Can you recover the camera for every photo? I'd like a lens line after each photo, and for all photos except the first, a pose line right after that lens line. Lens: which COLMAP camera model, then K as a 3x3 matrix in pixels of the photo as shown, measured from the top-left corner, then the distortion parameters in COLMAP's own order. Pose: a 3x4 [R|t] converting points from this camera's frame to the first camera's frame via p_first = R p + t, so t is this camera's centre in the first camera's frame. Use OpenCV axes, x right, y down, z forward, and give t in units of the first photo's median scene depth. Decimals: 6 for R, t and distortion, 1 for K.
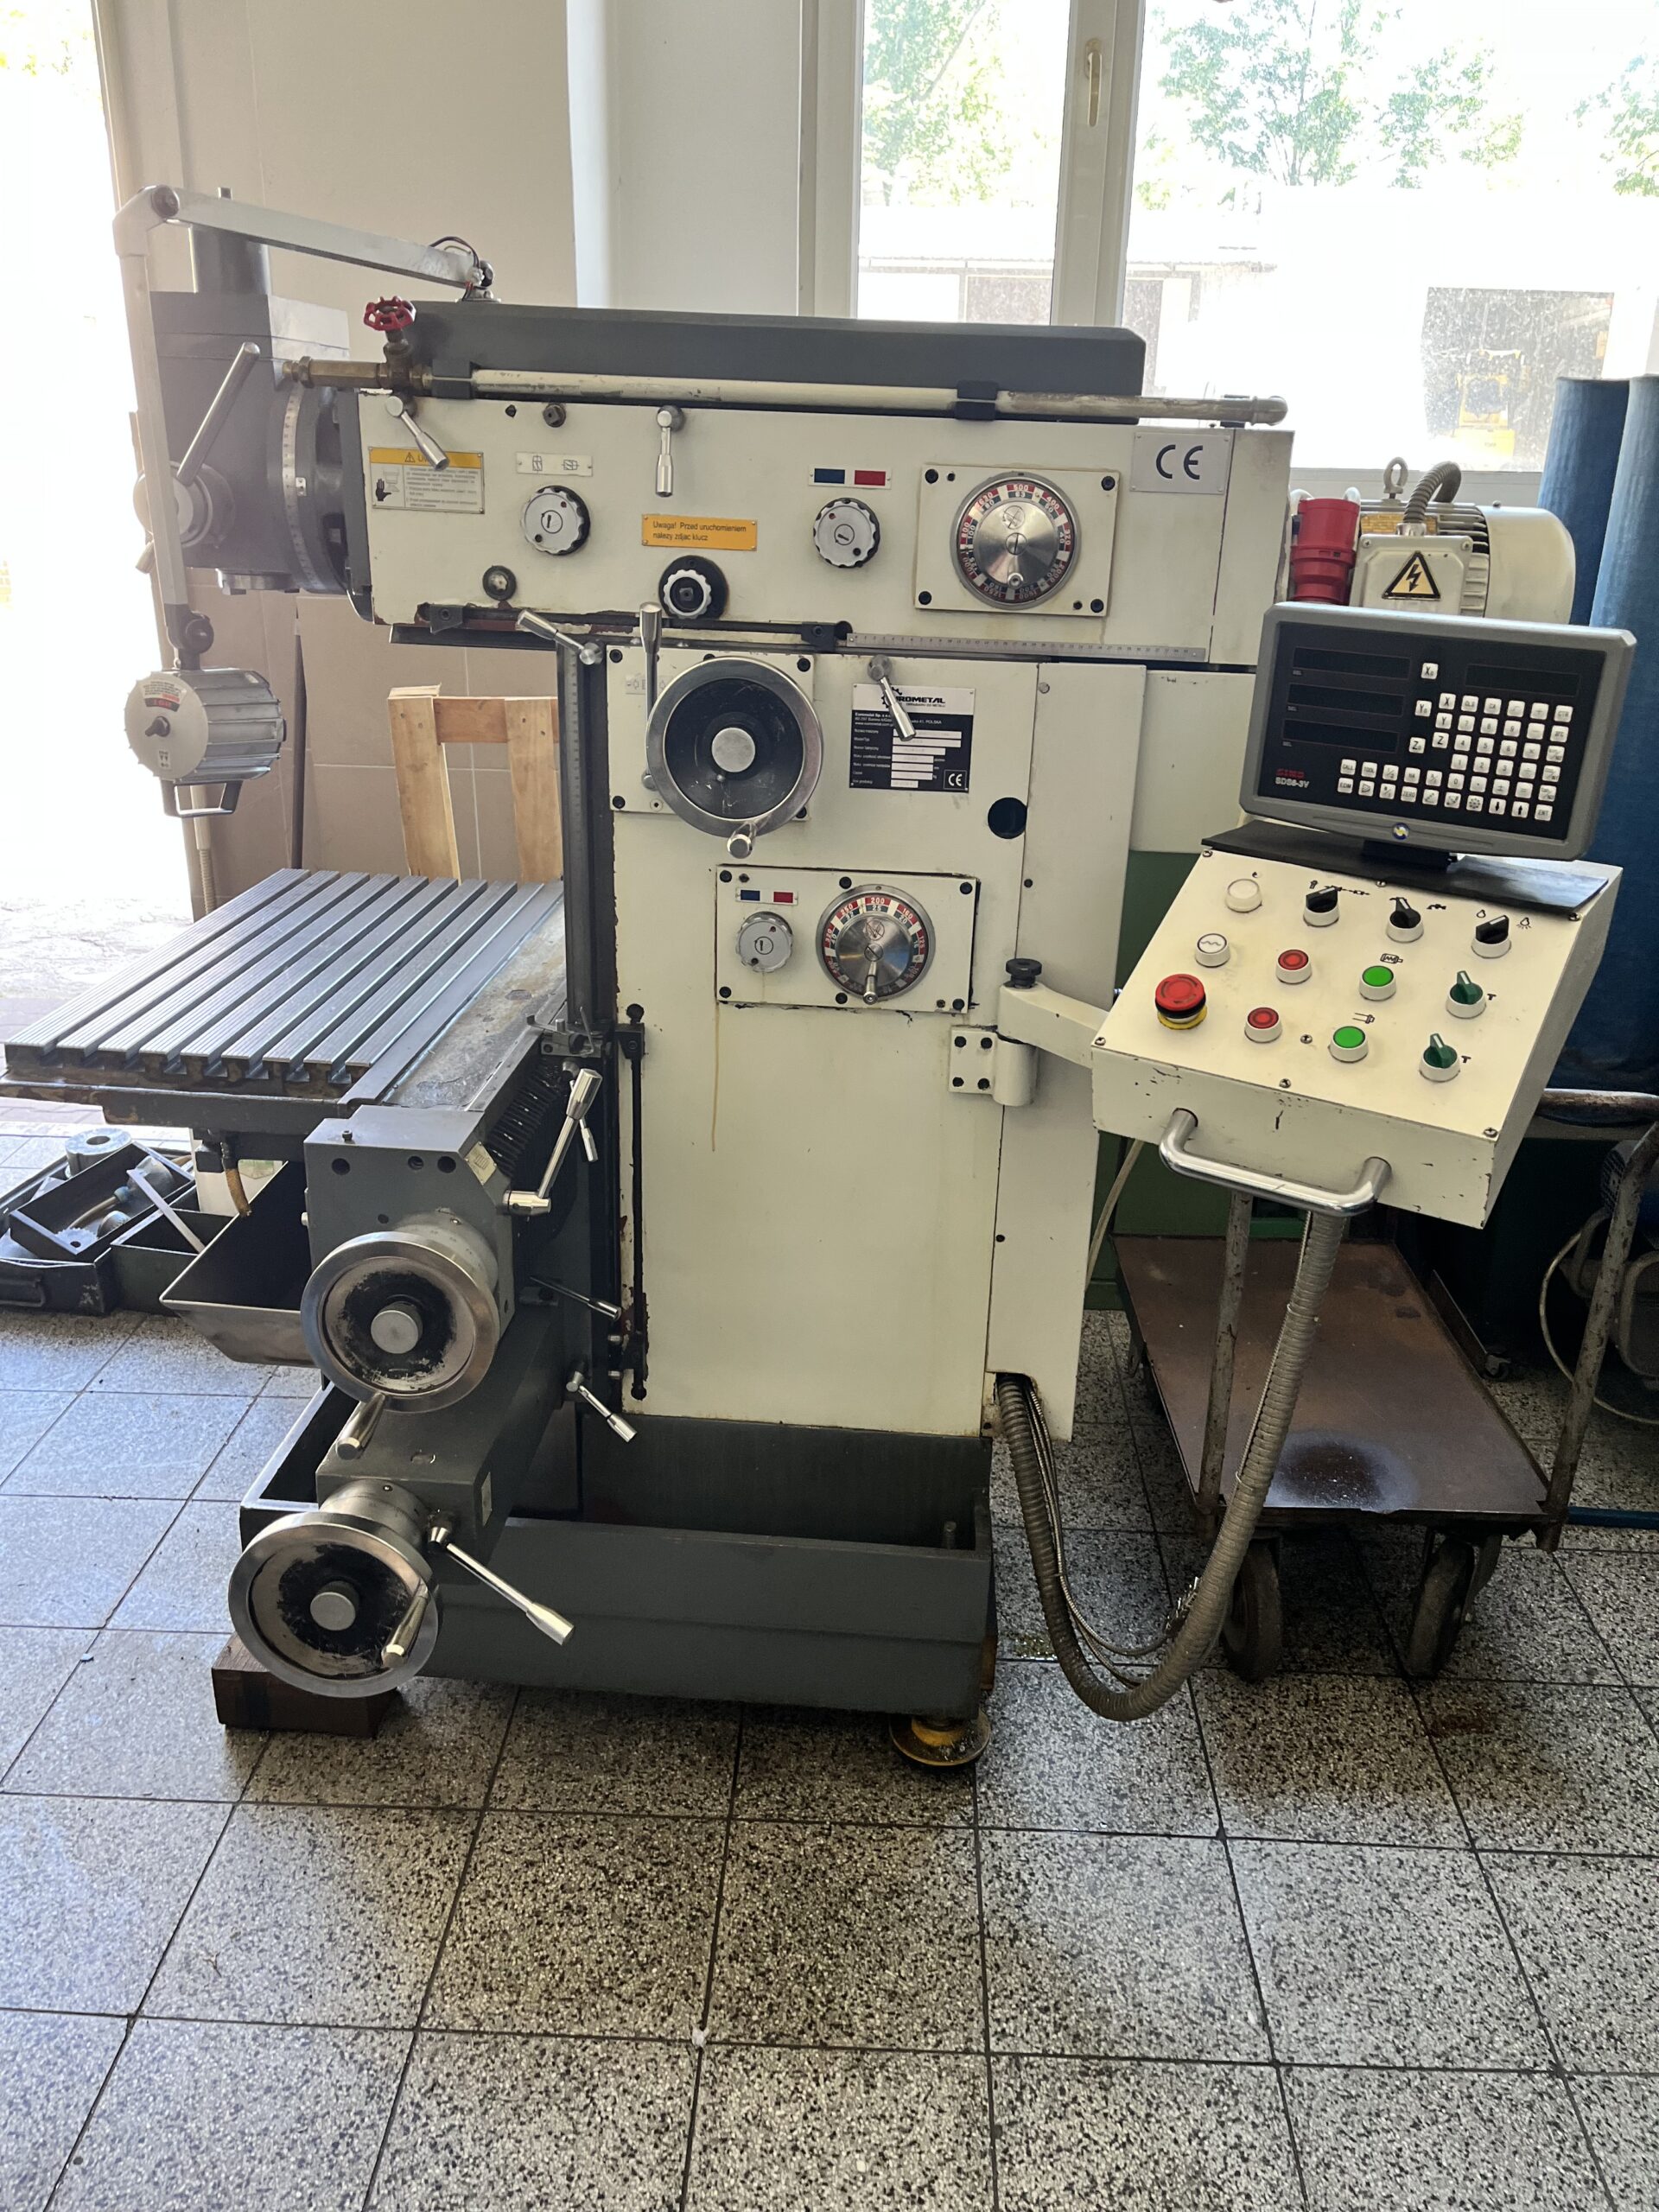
lens RADIAL K [[1691.2, 0, 847.0], [0, 1691.2, 1107.9], [0, 0, 1]] dist [0.065764, -0.095740]
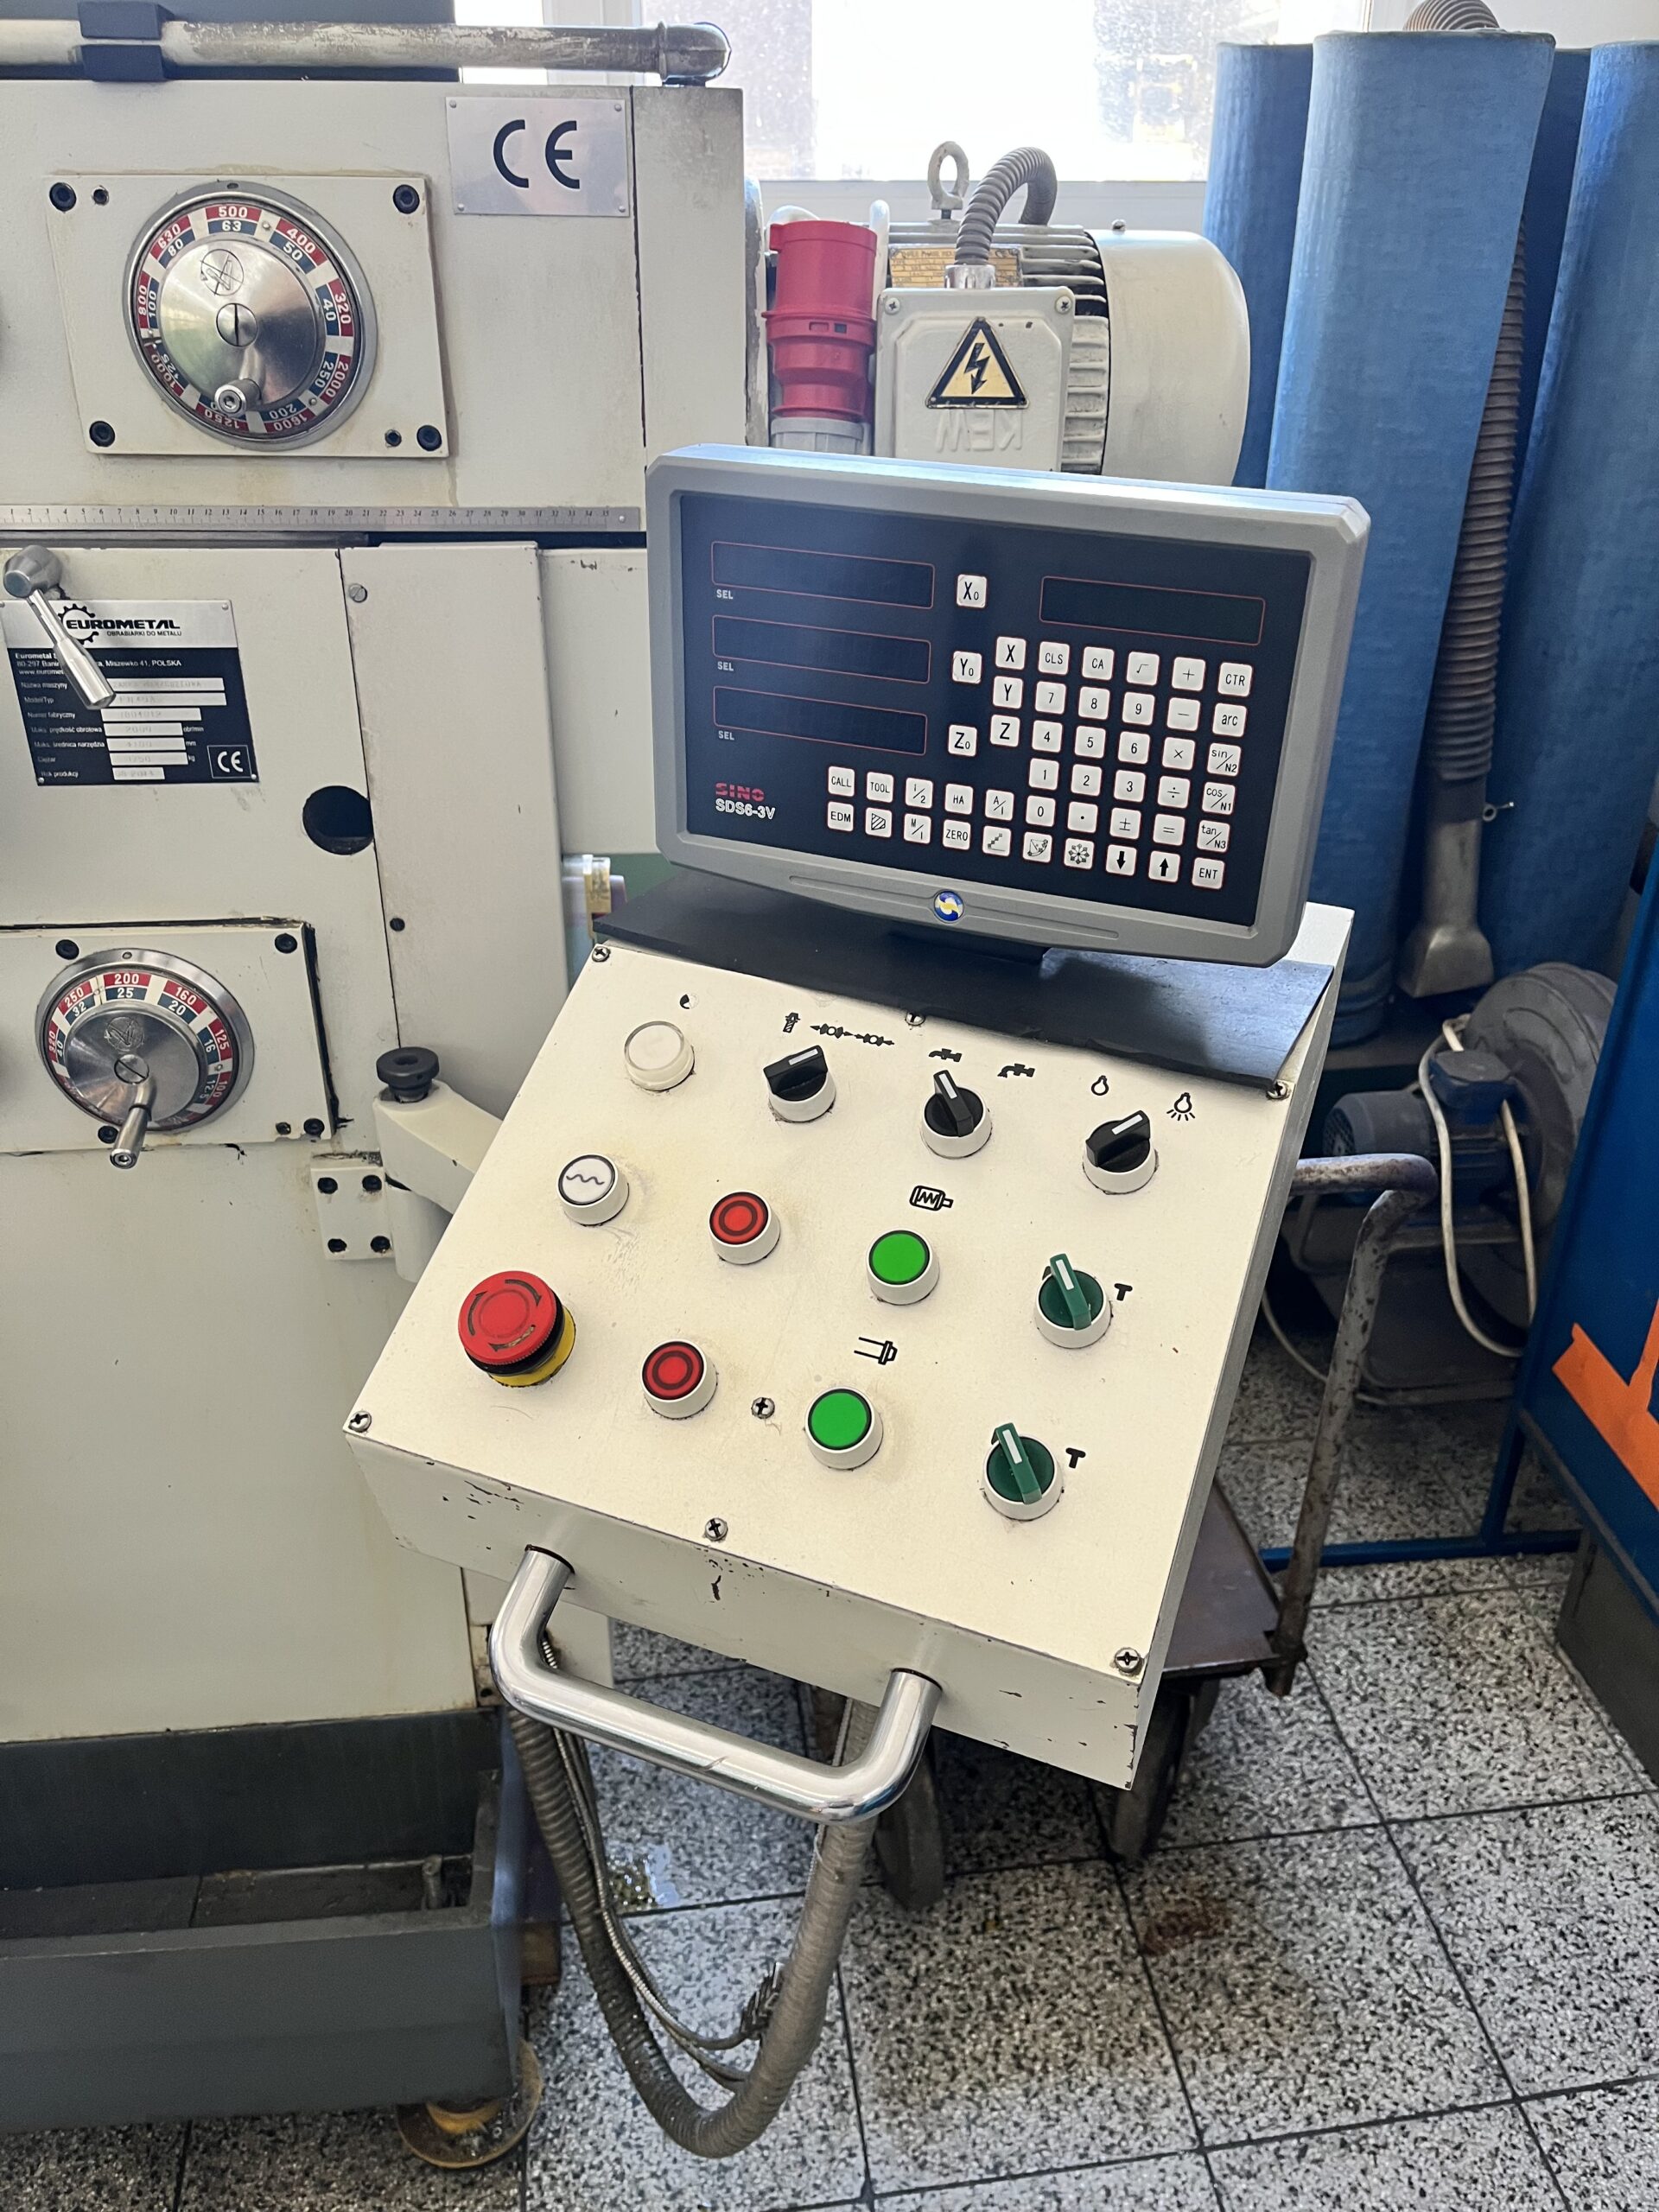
lens RADIAL K [[1691.2, 0, 837.1], [0, 1691.2, 1111.0], [0, 0, 1]] dist [0.065764, -0.095740]
pose [[0.985798, -0.098059, 0.136334, 0.176974], [0.079555, 0.987631, 0.135118, -0.141488], [-0.147897, -0.122353, 0.981405, 0.405523]]
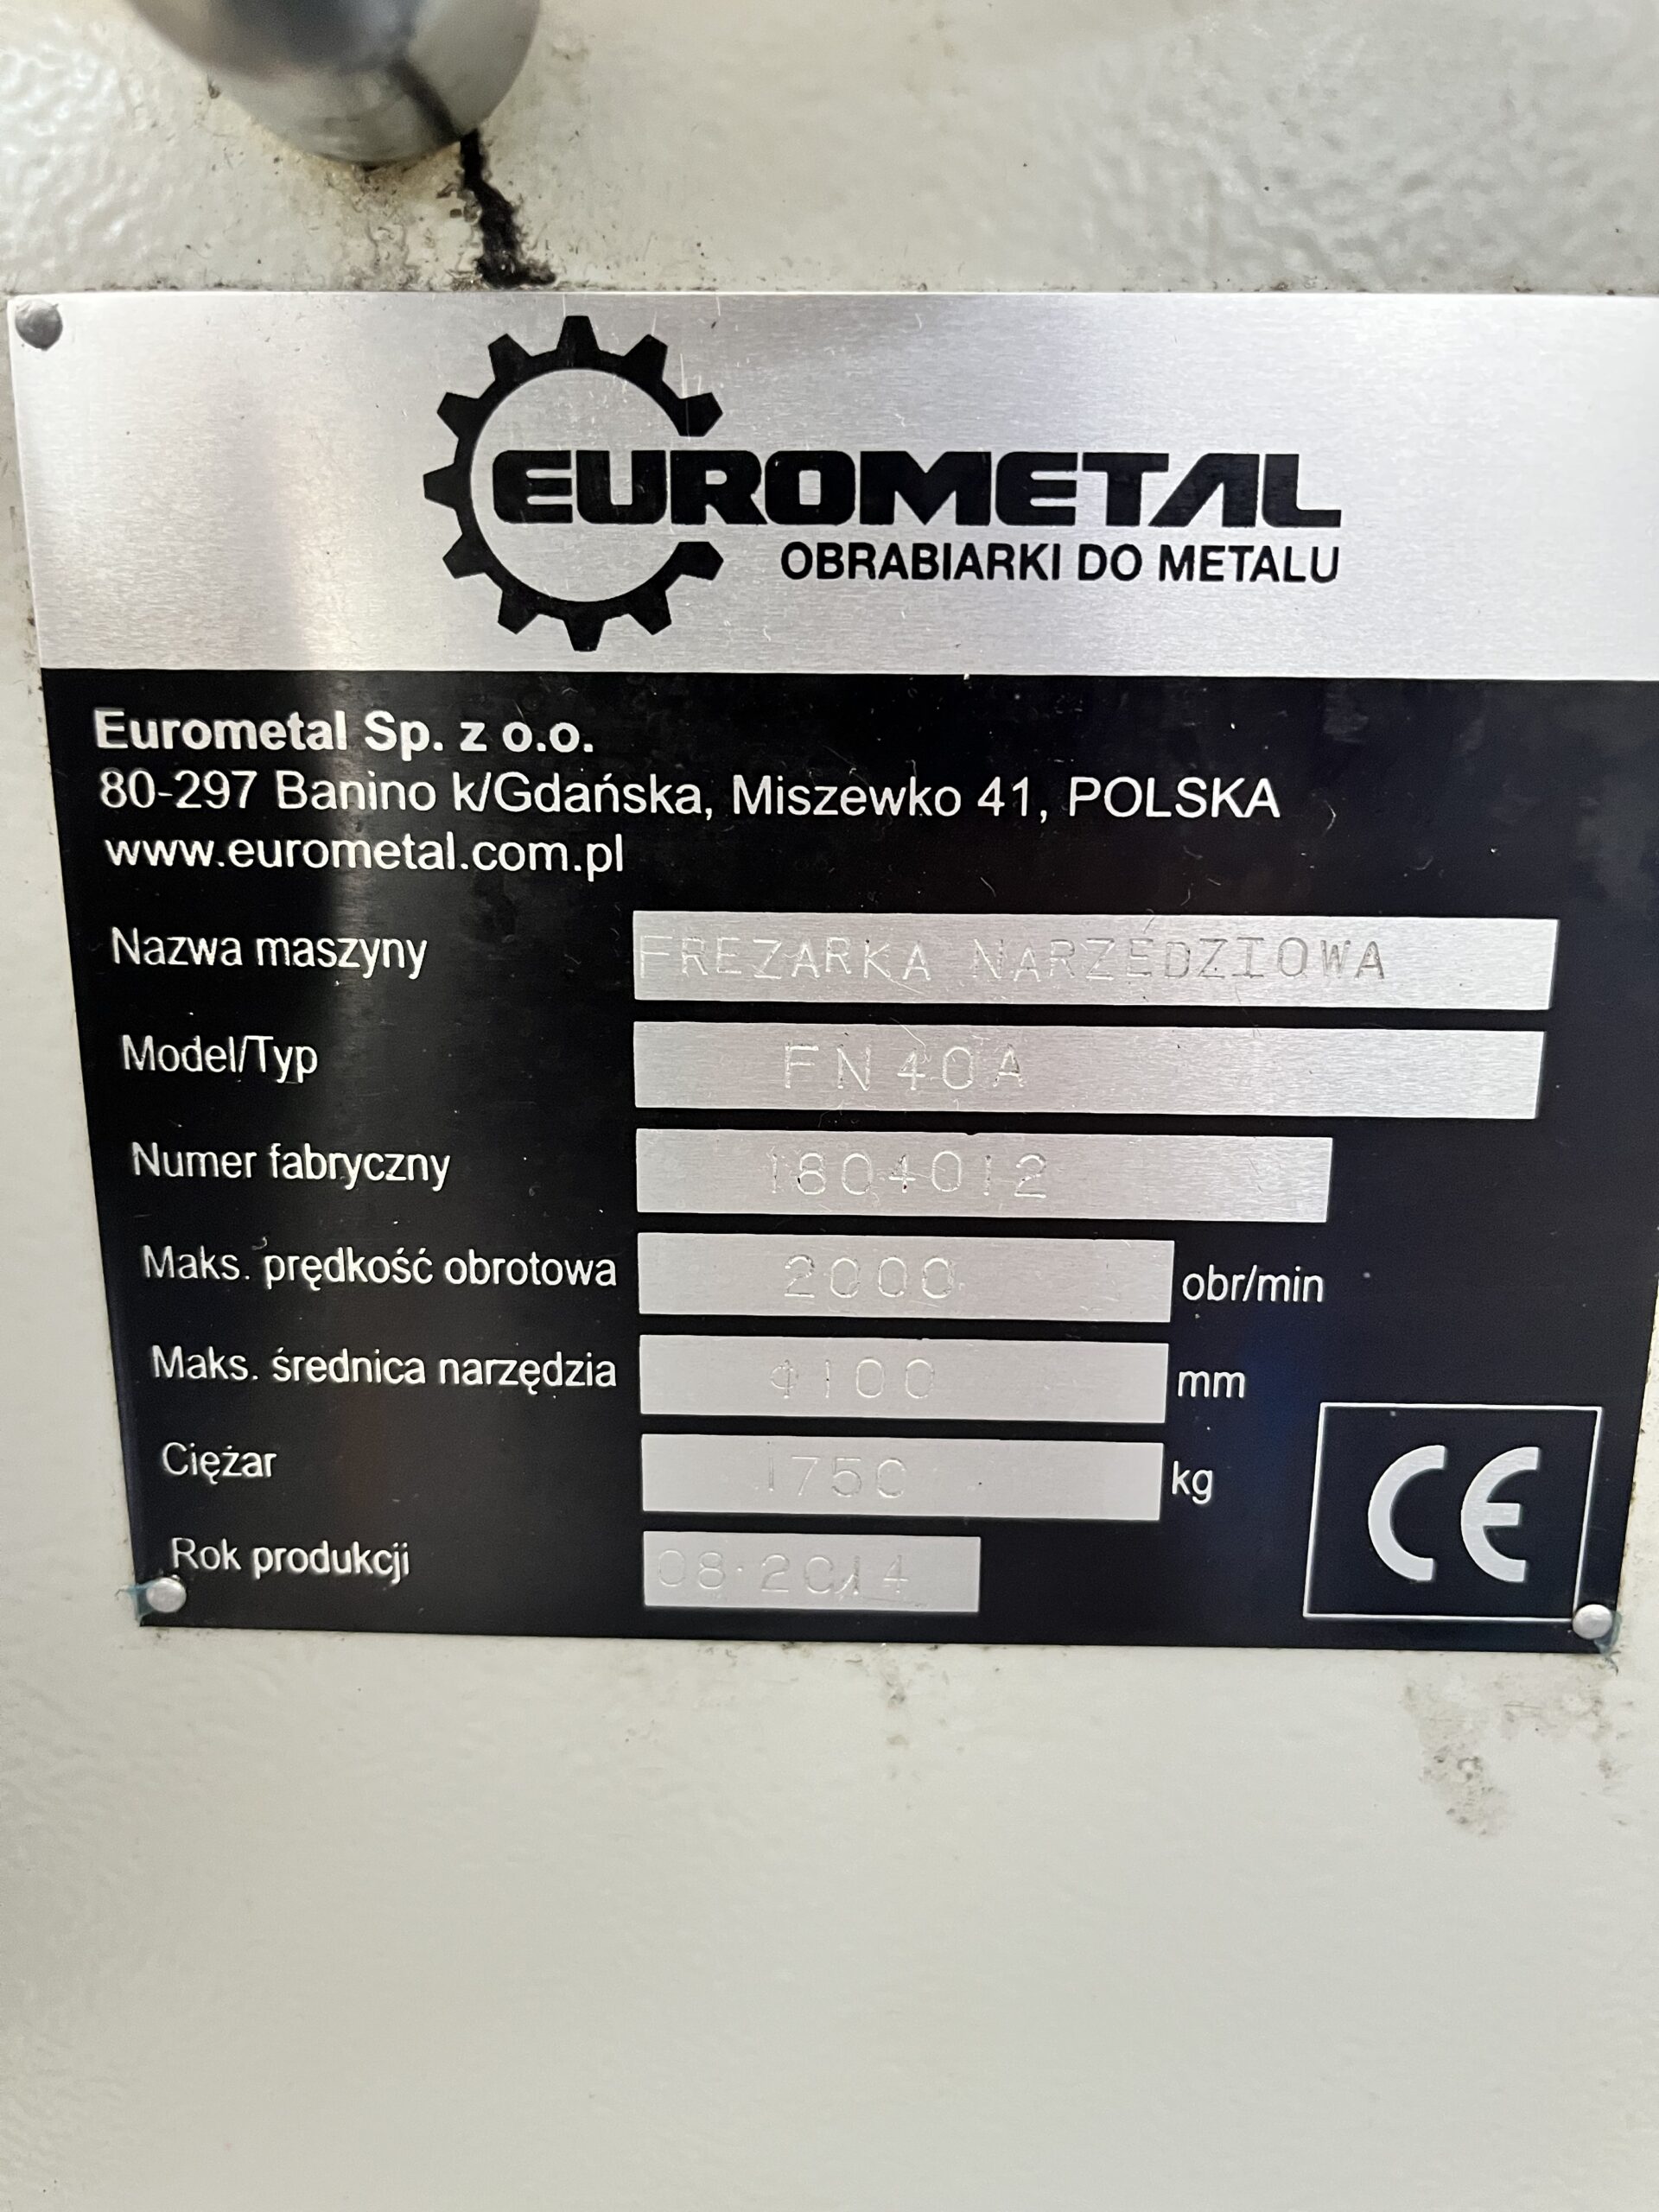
lens RADIAL K [[1691.2, 0, 833.3], [0, 1691.2, 1110.3], [0, 0, 1]] dist [0.065764, -0.095740]
pose [[0.998828, -0.038441, 0.029411, 0.033981], [0.042229, 0.989049, -0.141418, -0.205212], [-0.023653, 0.142495, 0.989513, 0.934175]]
